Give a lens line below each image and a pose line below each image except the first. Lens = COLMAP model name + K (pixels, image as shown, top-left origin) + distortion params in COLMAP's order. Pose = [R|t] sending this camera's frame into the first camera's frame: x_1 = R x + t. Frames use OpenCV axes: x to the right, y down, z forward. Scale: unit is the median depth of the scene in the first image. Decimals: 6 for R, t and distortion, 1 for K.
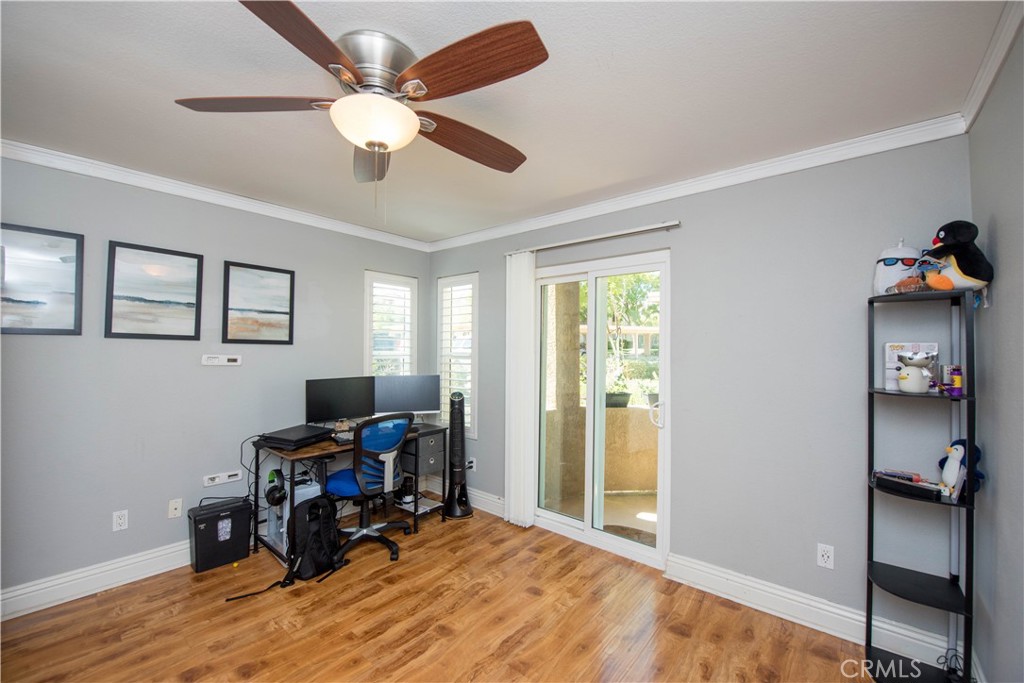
lens RADIAL K [[410.8, 0, 505.8], [0, 410.8, 338.5], [0, 0, 1]] dist [-0.021185, -0.000306]
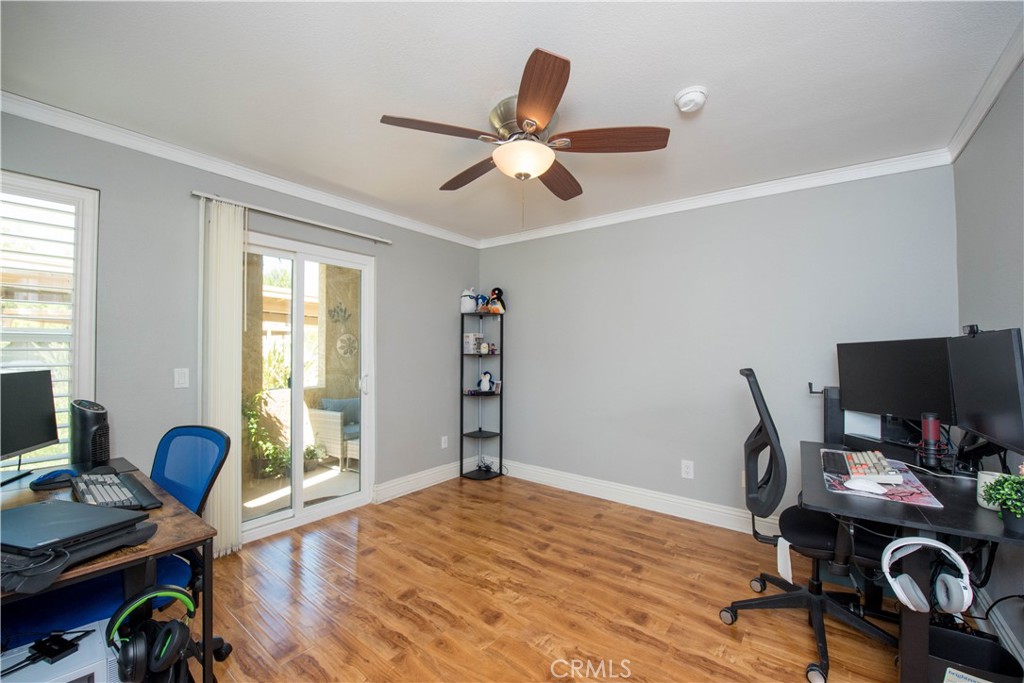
lens RADIAL K [[417.9, 0, 514.8], [0, 417.9, 344.1], [0, 0, 1]] dist [-0.018126, -0.000661]
pose [[-0.067662, 0.003506, 0.997702, -1.226465], [-0.035971, 0.999335, -0.005952, 0.064490], [-0.997060, -0.036291, -0.067491, 0.805902]]
